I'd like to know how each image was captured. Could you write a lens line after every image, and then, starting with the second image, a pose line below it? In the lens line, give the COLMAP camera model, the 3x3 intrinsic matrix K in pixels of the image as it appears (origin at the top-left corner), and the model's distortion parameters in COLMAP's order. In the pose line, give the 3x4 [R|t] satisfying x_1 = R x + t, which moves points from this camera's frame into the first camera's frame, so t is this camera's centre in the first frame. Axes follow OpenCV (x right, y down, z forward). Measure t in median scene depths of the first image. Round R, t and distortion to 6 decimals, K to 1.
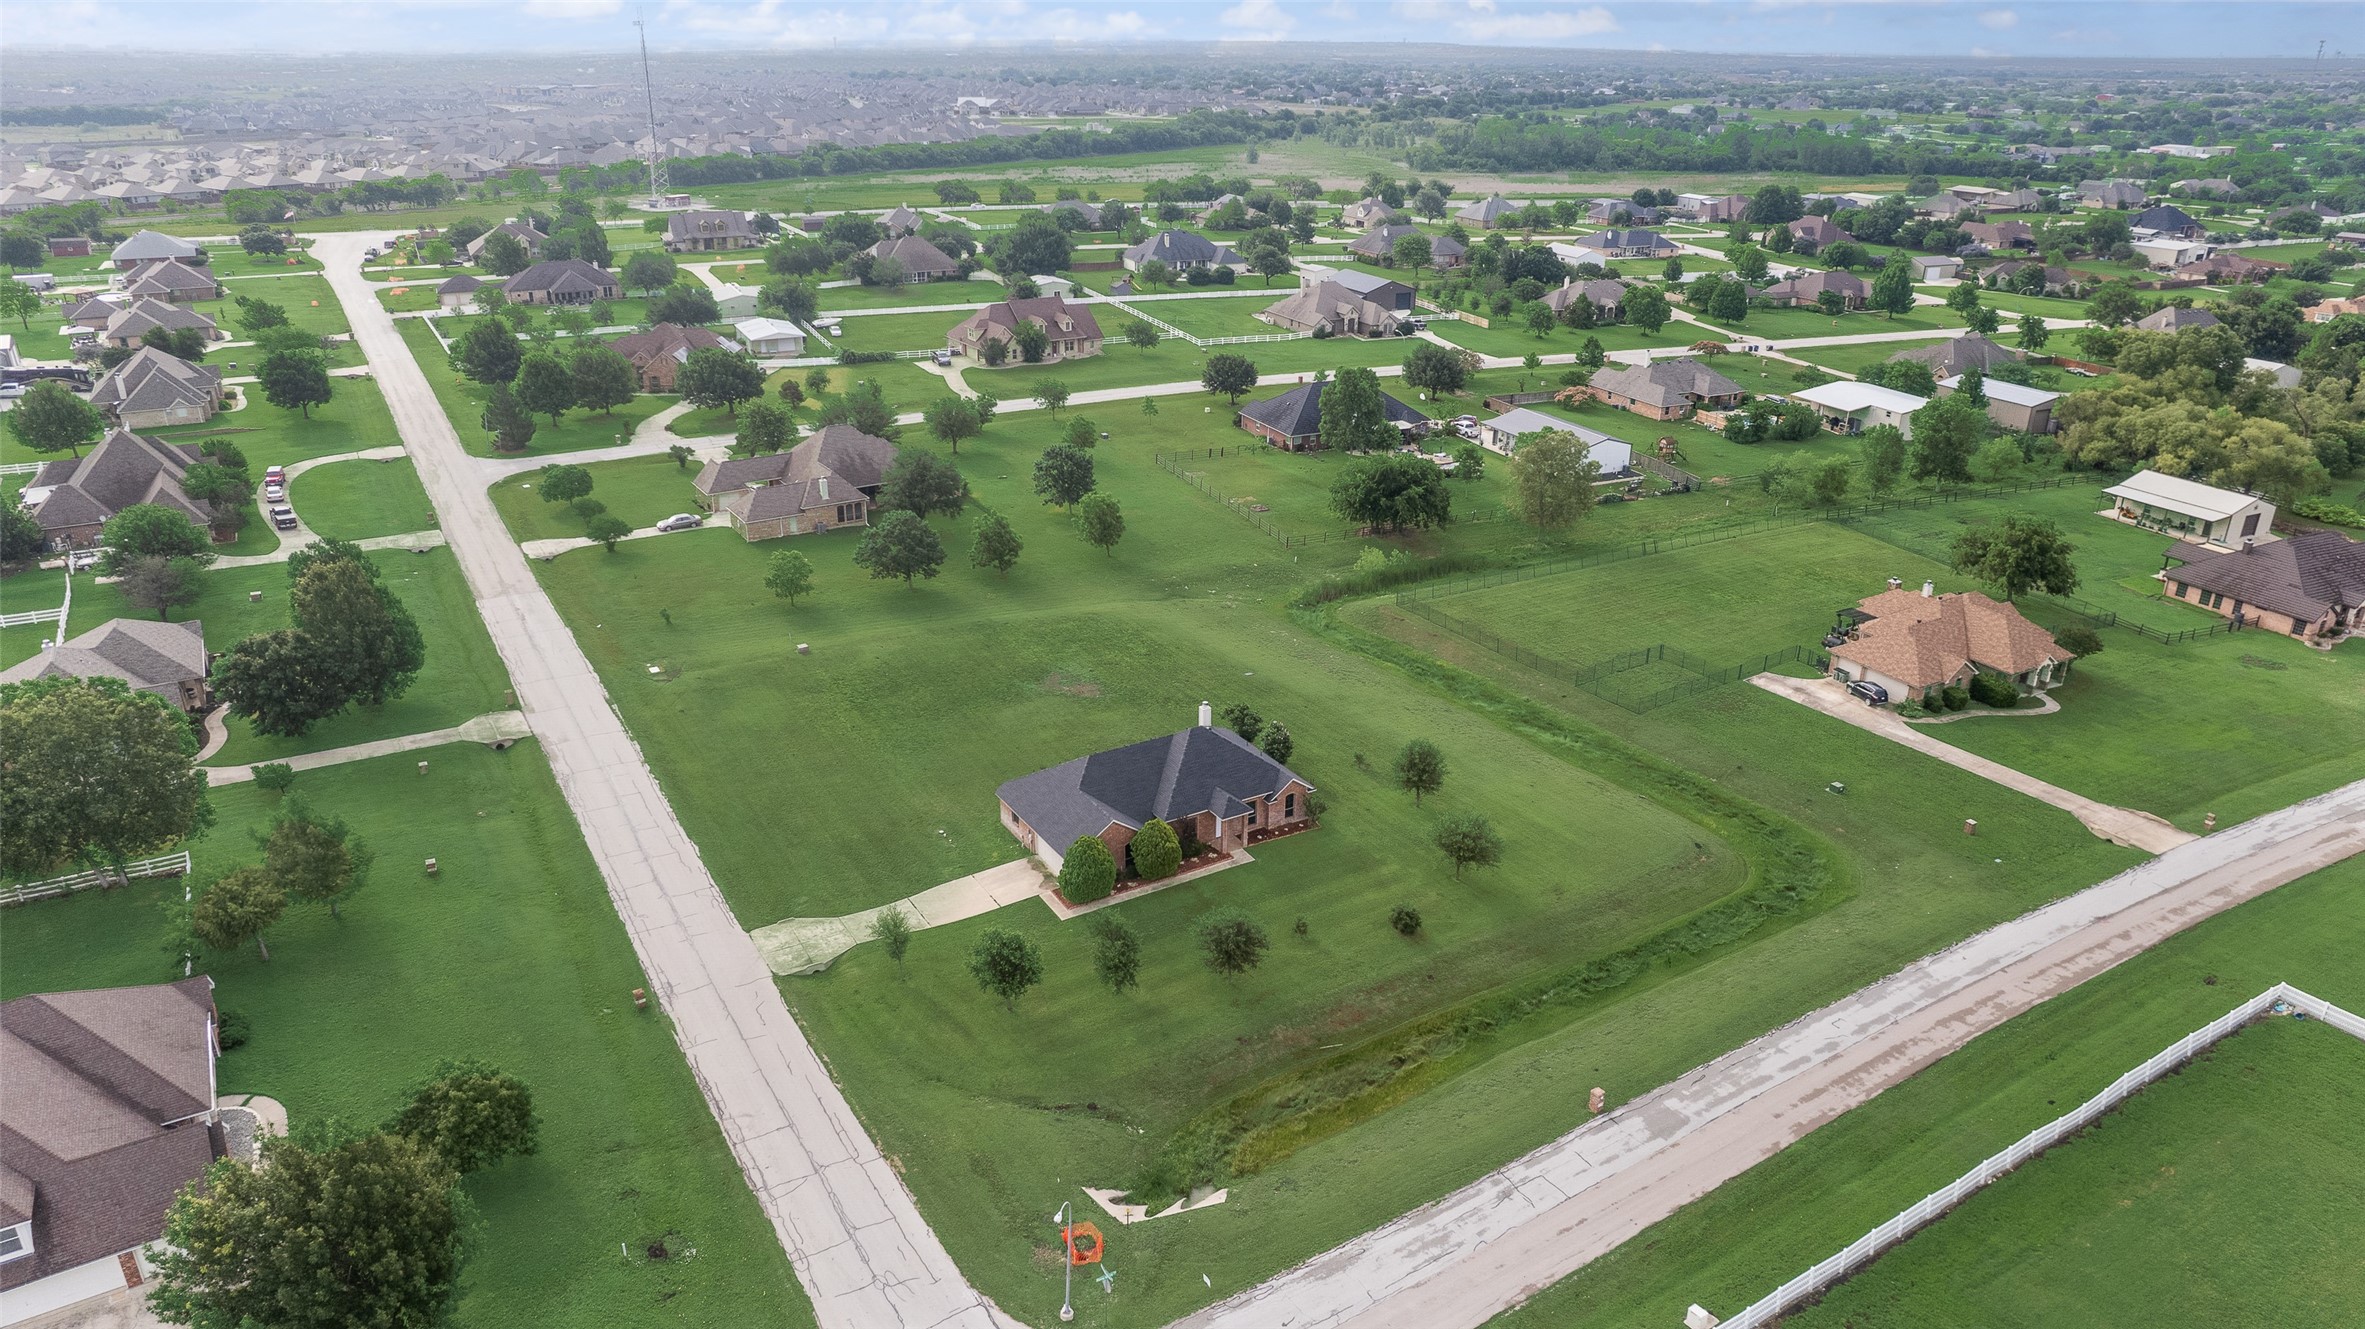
lens RADIAL K [[1528.6, 0, 1182.5], [0, 1528.6, 664.5], [0, 0, 1]] dist [-0.078755, 0.070923]
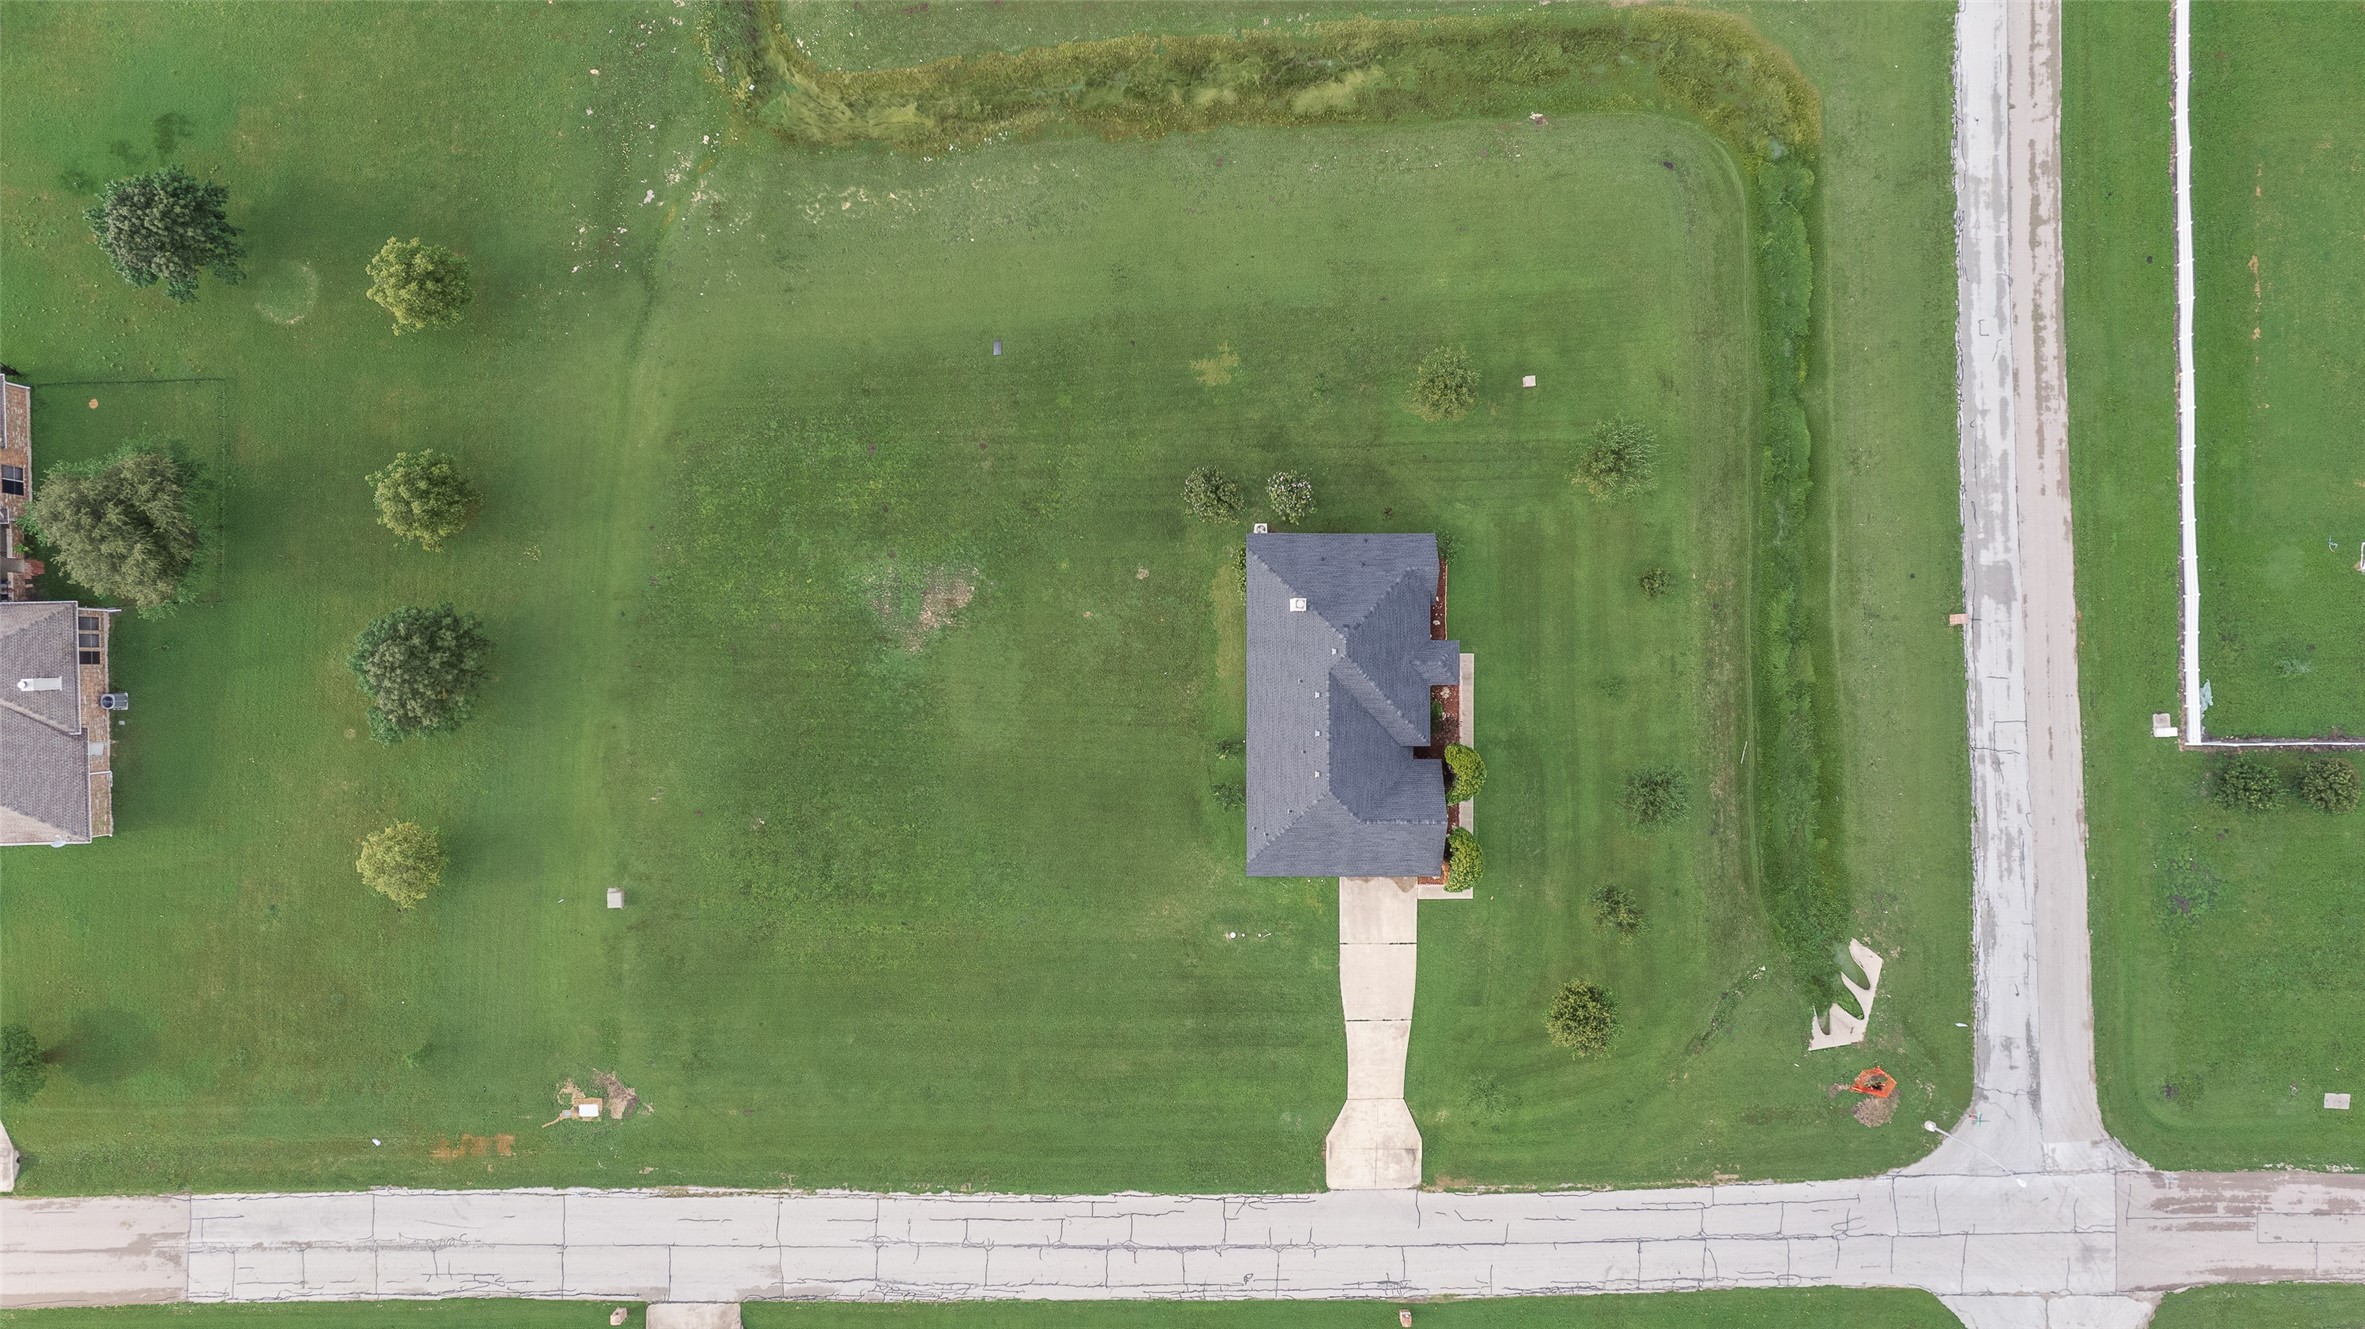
lens RADIAL K [[1528.6, 0, 1182.5], [0, 1528.6, 664.5], [0, 0, 1]] dist [-0.078755, 0.070923]
pose [[0.515709, -0.856708, -0.009769, -0.029252], [0.326746, 0.186124, 0.926604, -0.609761], [-0.792011, -0.481050, 0.375911, 0.658476]]
